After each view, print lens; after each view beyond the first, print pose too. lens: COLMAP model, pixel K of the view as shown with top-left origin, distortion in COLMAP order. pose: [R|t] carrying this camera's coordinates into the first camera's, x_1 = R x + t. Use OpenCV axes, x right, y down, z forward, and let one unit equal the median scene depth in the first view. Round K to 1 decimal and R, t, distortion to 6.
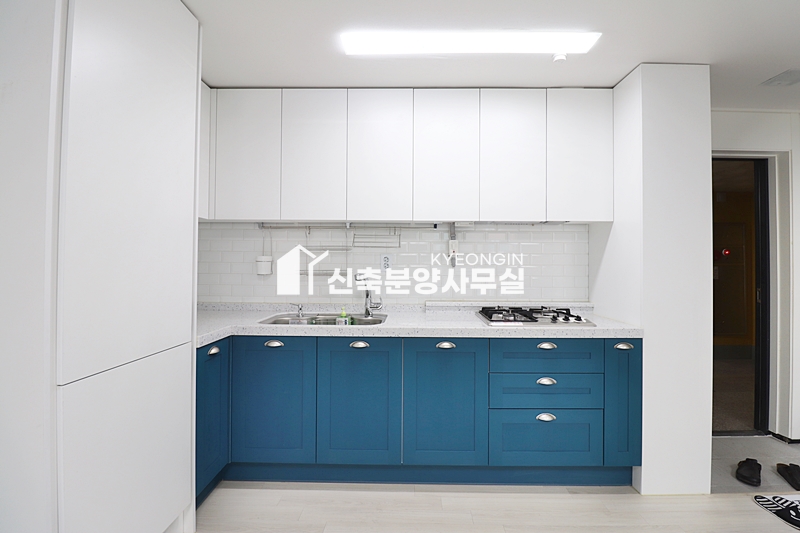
lens RADIAL K [[374.2, 0, 401.8], [0, 374.2, 265.6], [0, 0, 1]] dist [0.003202, 0.000195]
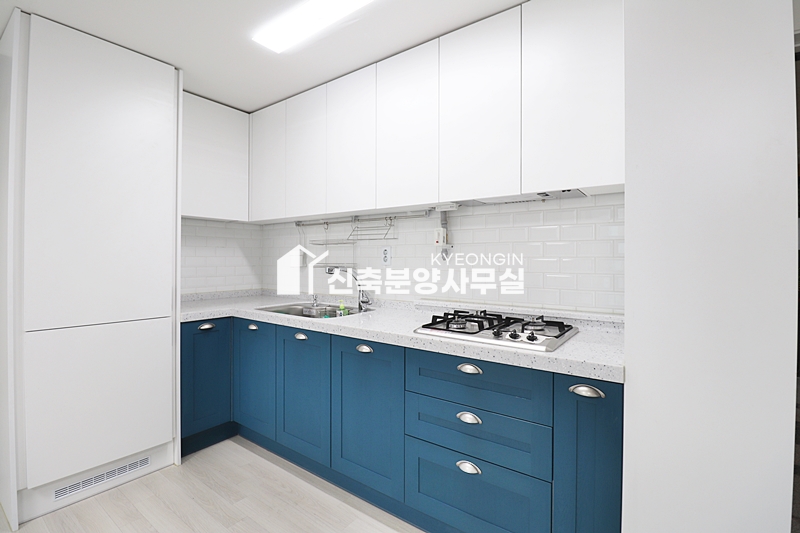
lens RADIAL K [[374.2, 0, 400.8], [0, 374.2, 263.6], [0, 0, 1]] dist [0.003202, 0.000195]
pose [[0.810471, 0.004798, -0.585759, 0.570570], [-0.001256, 0.999978, 0.006453, 0.006475], [0.585777, -0.004494, 0.810460, 0.277964]]
